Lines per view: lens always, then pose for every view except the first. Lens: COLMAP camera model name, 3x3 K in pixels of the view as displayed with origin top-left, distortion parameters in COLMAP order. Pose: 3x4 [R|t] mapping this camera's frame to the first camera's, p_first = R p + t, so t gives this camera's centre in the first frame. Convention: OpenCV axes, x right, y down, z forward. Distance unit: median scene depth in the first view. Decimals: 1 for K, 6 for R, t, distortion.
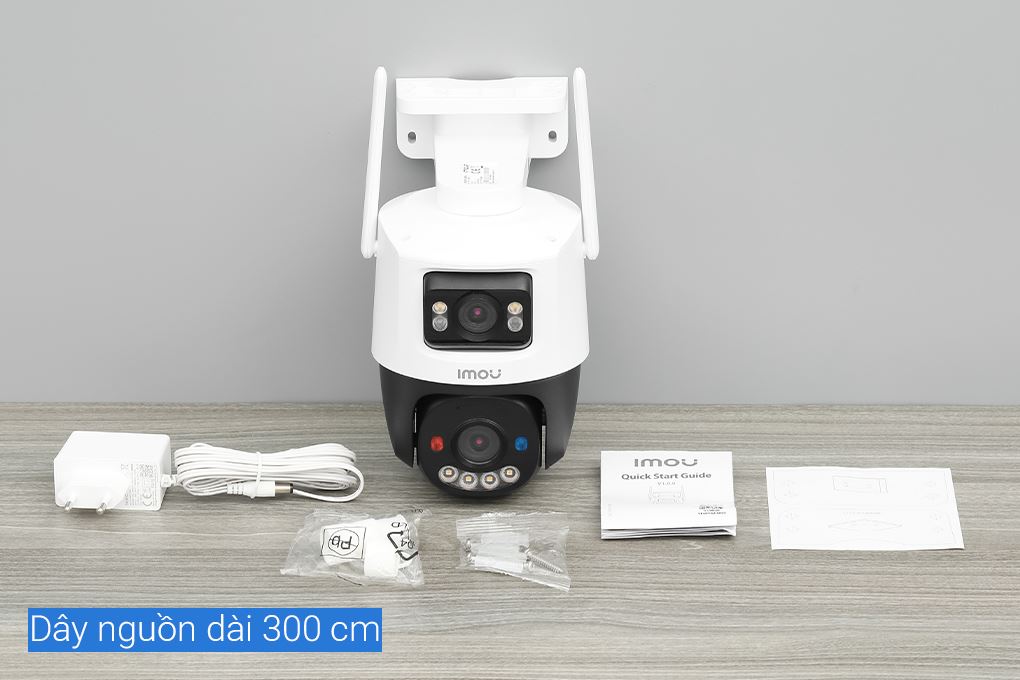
lens RADIAL K [[4813.6, 0, 510.0], [0, 4813.6, 340.0], [0, 0, 1]] dist [0.255583, 0.852534]
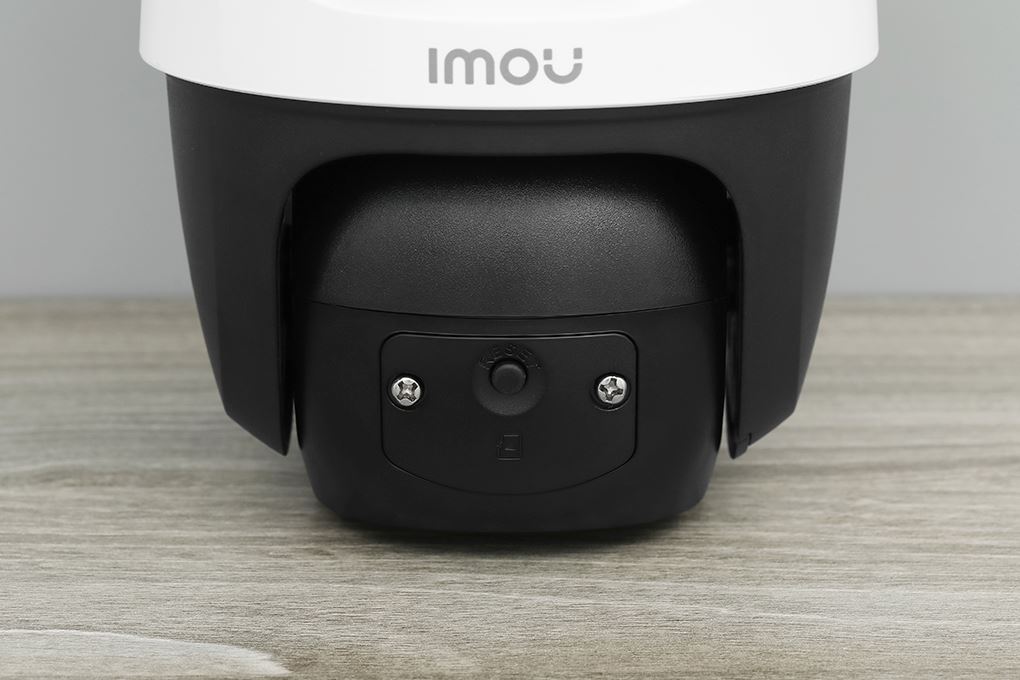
lens RADIAL K [[4583.9, 0, 510.0], [0, 4583.9, 340.0], [0, 0, 1]] dist [-0.215238, -0.730091]
pose [[0.999850, 0.003108, -0.017032, -0.001543], [-0.004806, 0.994918, -0.100574, 0.049429], [0.016633, 0.100641, 0.994784, 0.737956]]
